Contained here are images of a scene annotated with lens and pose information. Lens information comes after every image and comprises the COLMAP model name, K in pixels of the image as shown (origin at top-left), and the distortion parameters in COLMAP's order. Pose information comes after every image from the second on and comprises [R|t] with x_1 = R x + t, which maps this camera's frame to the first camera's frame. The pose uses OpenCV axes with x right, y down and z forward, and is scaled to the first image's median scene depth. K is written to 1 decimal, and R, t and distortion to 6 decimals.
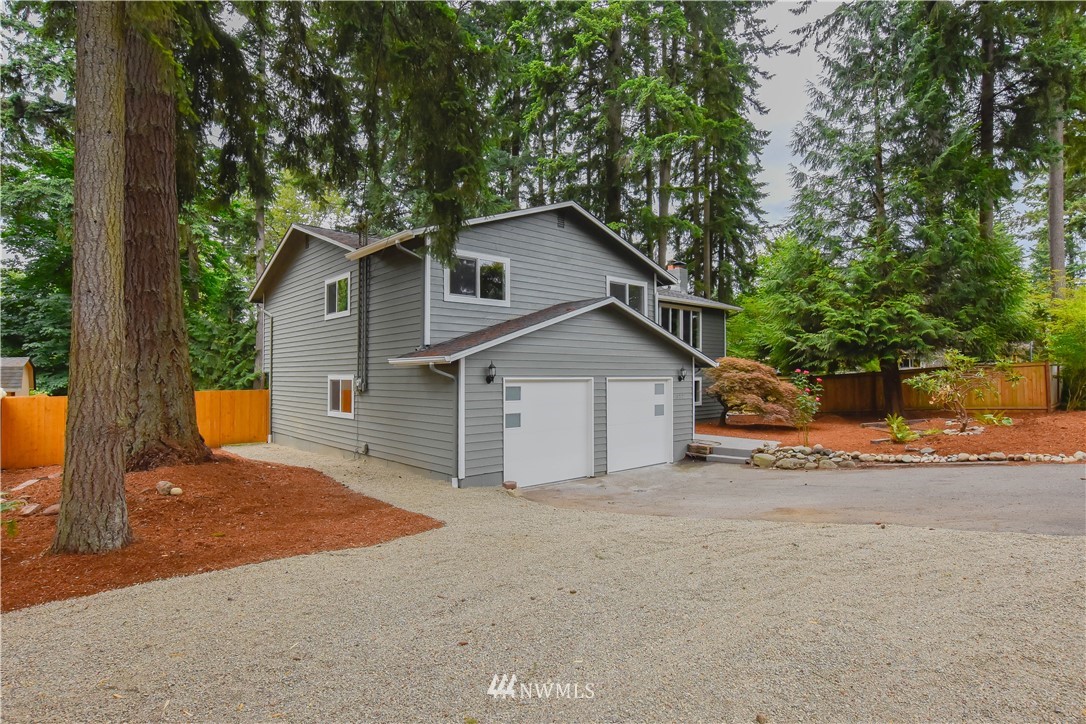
lens RADIAL K [[557.9, 0, 543.2], [0, 557.9, 363.1], [0, 0, 1]] dist [0.007825, -0.000232]
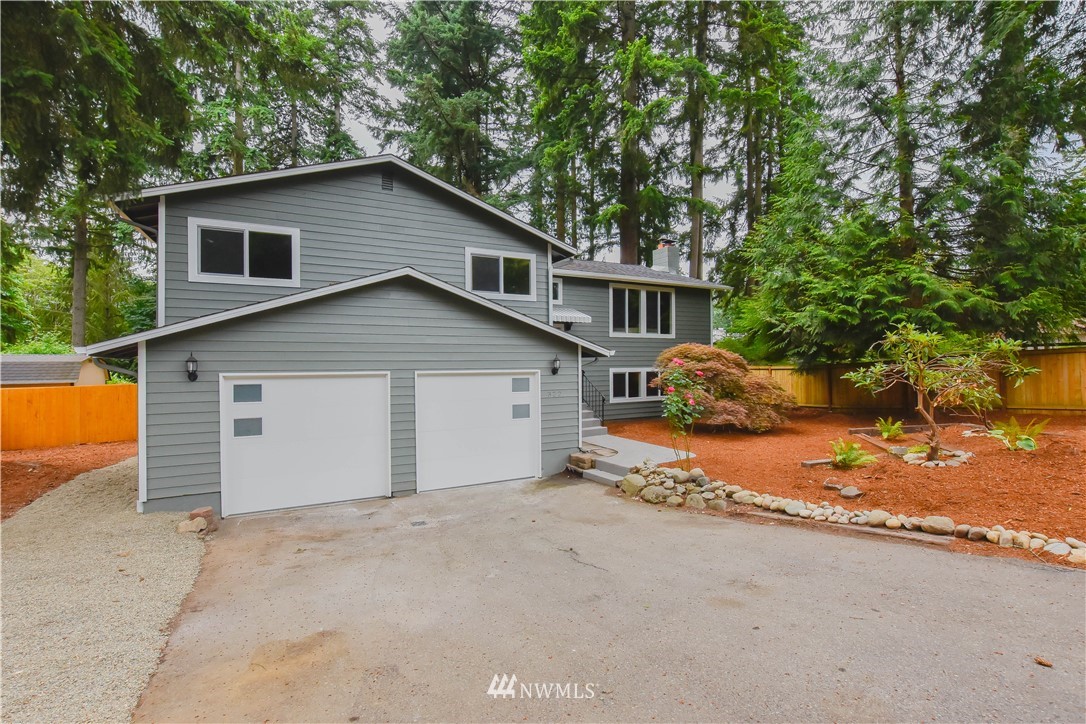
lens RADIAL K [[475.9, 0, 536.3], [0, 475.9, 361.3], [0, 0, 1]] dist [-0.023457, 0.005375]
pose [[0.968988, -0.008189, -0.246974, 0.393965], [0.012210, 0.999817, 0.014754, 0.003454], [0.246808, -0.017312, 0.968910, 0.347574]]
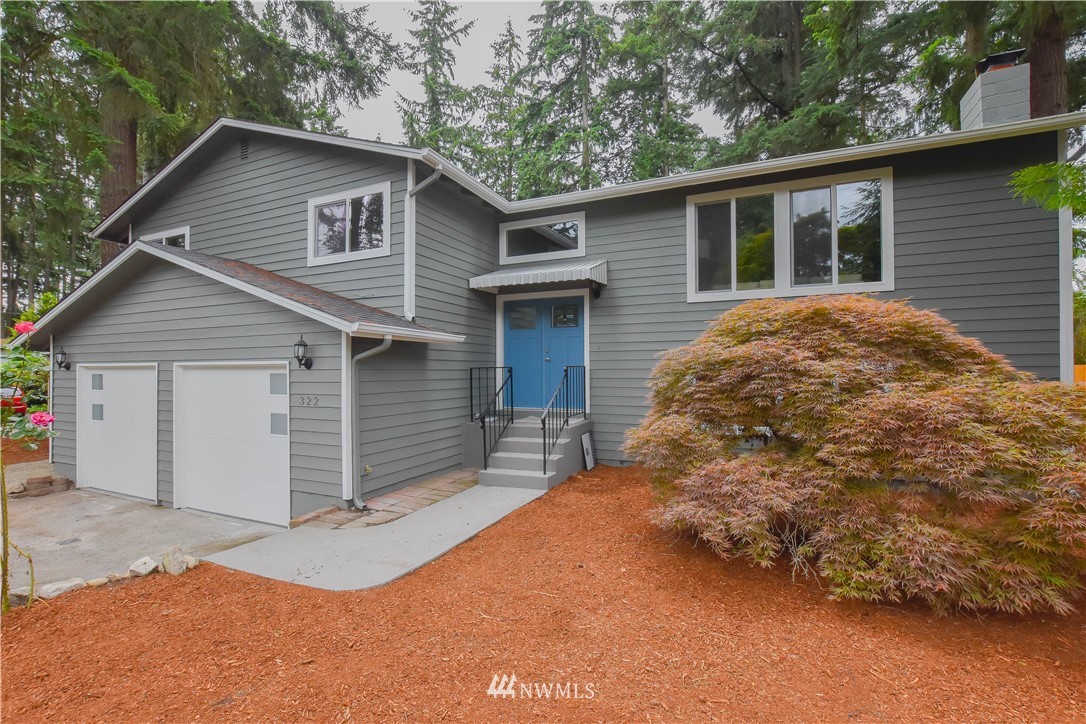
lens RADIAL K [[475.9, 0, 545.0], [0, 475.9, 367.7], [0, 0, 1]] dist [-0.023457, 0.005375]
pose [[0.407141, -0.009056, -0.913320, 0.711212], [0.021691, 0.999765, -0.000244, 0.036669], [0.913108, -0.019711, 0.407242, 1.039533]]
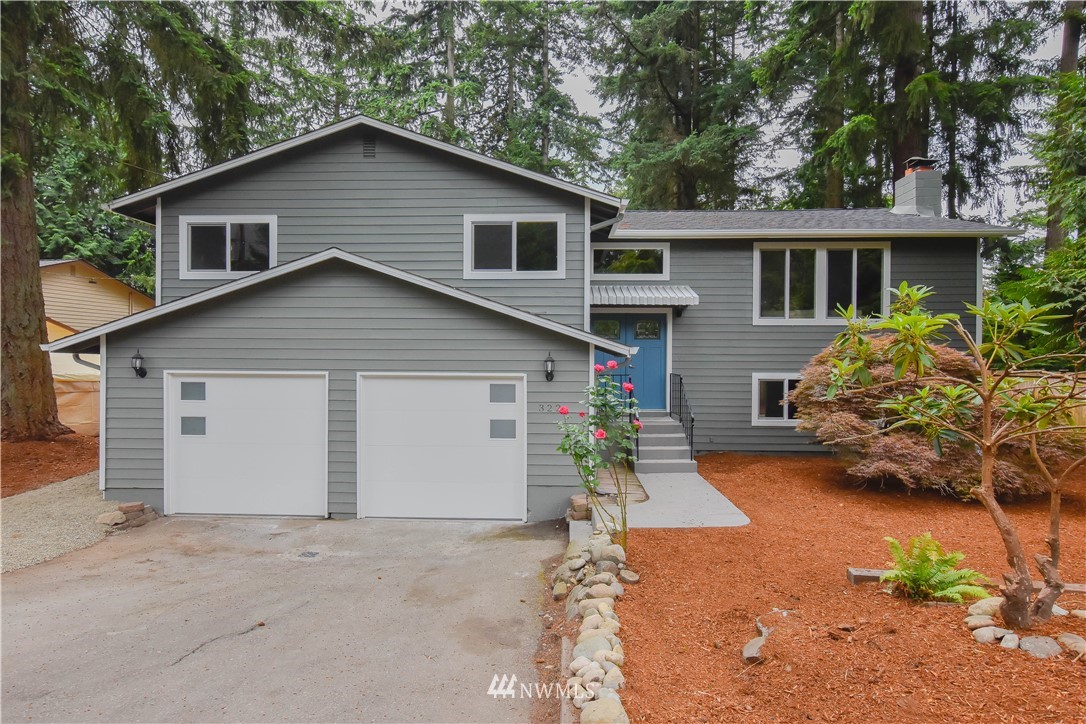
lens RADIAL K [[587.8, 0, 543.2], [0, 587.8, 361.8], [0, 0, 1]] dist [-0.001991, 0.002410]
pose [[0.717937, 0.006246, -0.696080, 0.666165], [0.008278, 0.999812, 0.017509, 0.002887], [0.696059, -0.018332, 0.717751, 0.580243]]
